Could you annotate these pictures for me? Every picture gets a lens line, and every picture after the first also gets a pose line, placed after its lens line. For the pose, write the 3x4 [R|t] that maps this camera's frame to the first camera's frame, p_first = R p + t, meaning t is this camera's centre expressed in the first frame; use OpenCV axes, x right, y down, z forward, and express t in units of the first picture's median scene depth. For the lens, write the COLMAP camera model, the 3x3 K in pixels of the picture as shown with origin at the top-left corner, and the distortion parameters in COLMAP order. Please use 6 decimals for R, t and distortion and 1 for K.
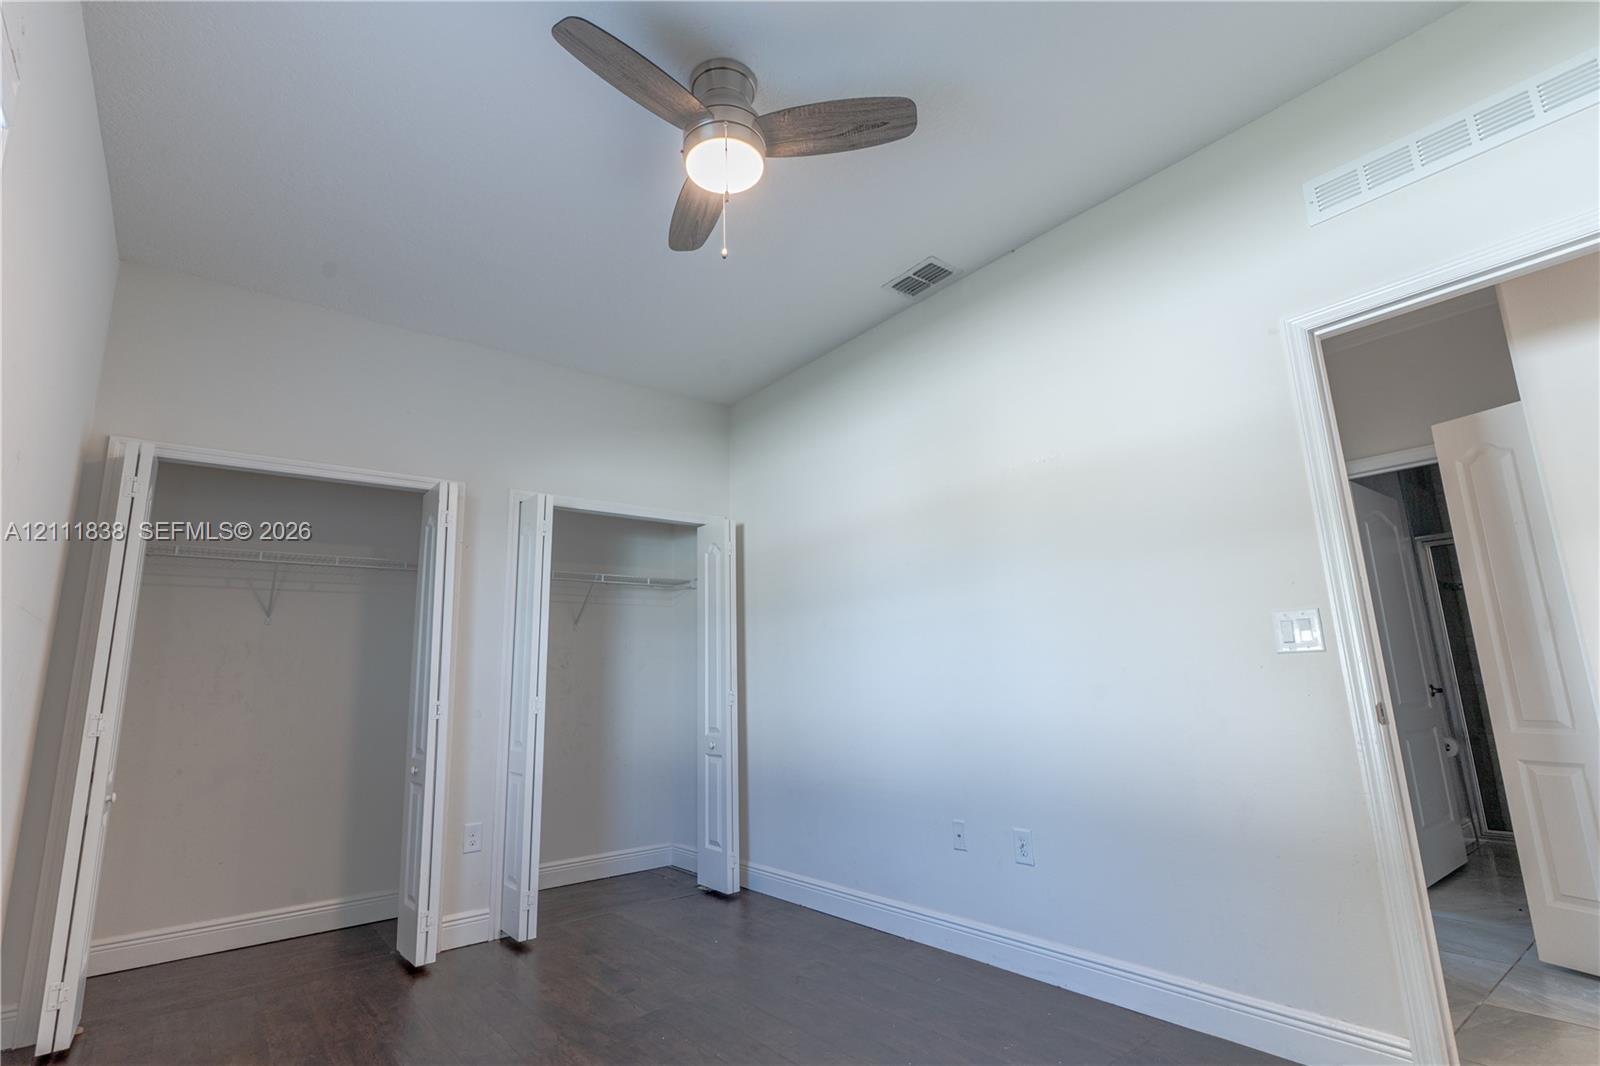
lens RADIAL K [[764.1, 0, 800.2], [0, 764.1, 538.9], [0, 0, 1]] dist [0.000682, 0.000106]
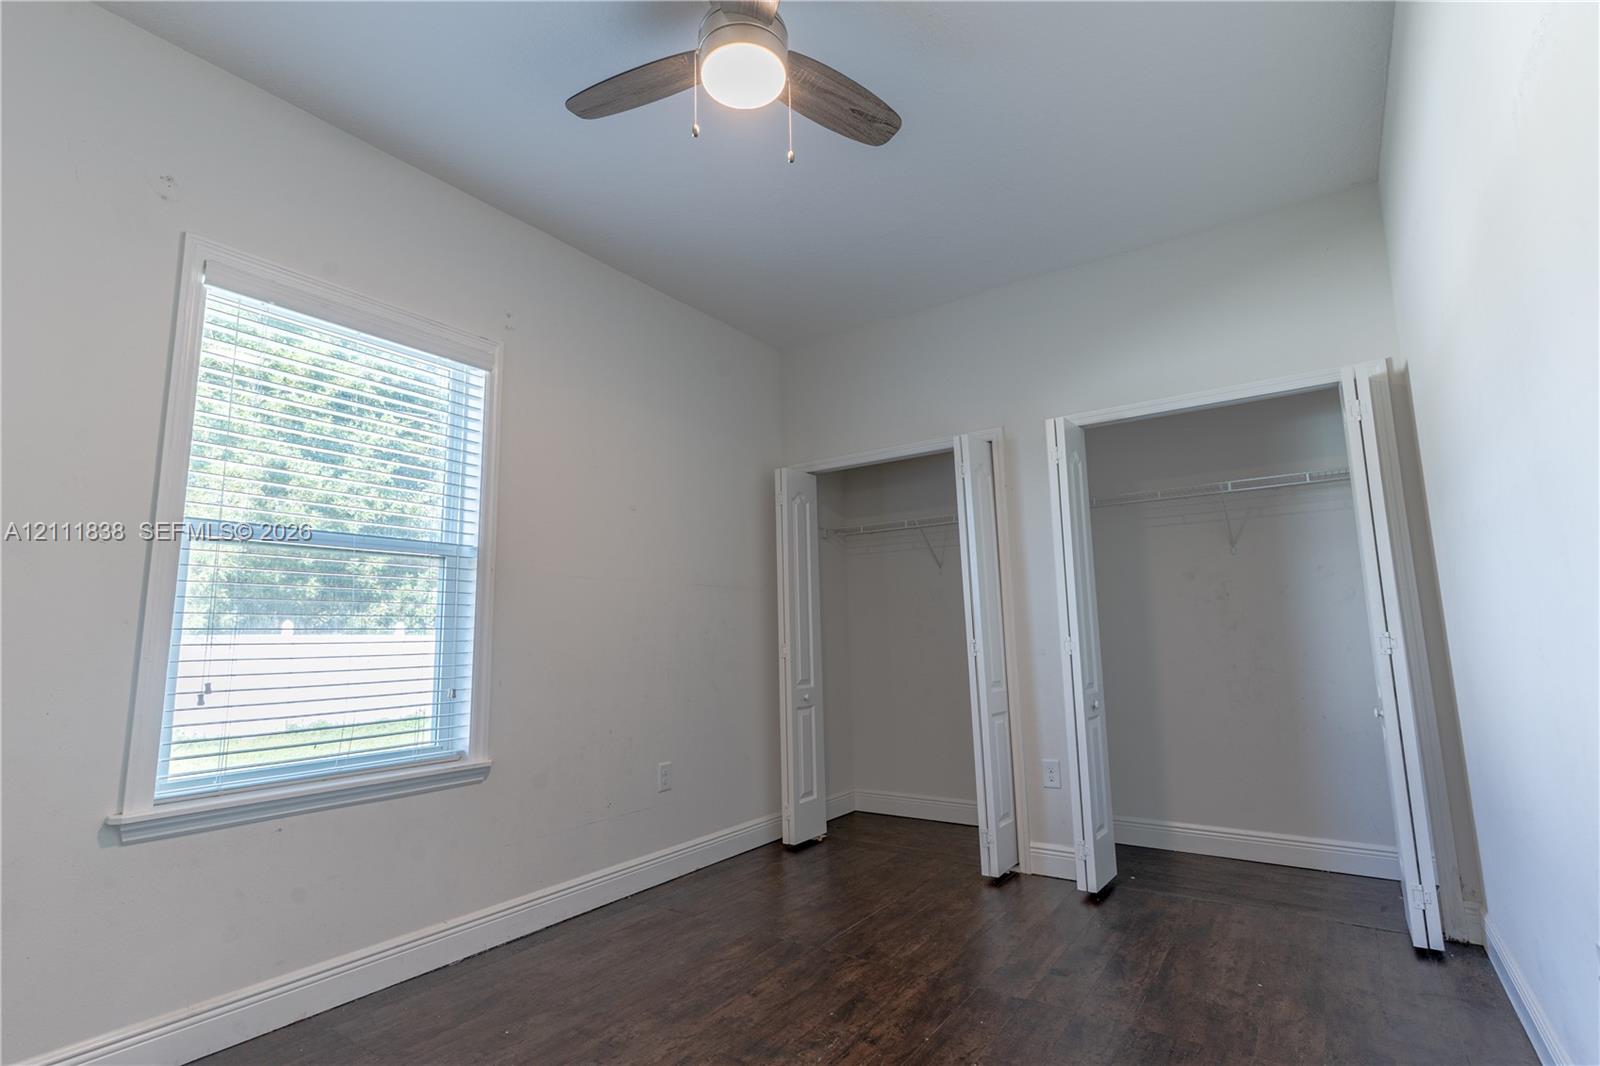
lens RADIAL K [[767.1, 0, 805.4], [0, 767.1, 540.2], [0, 0, 1]] dist [0.042427, -0.000109]
pose [[0.279194, -0.105978, -0.954369, 0.509069], [0.198182, 0.978852, -0.050720, 0.080597], [0.939561, -0.174978, 0.294292, 0.469583]]
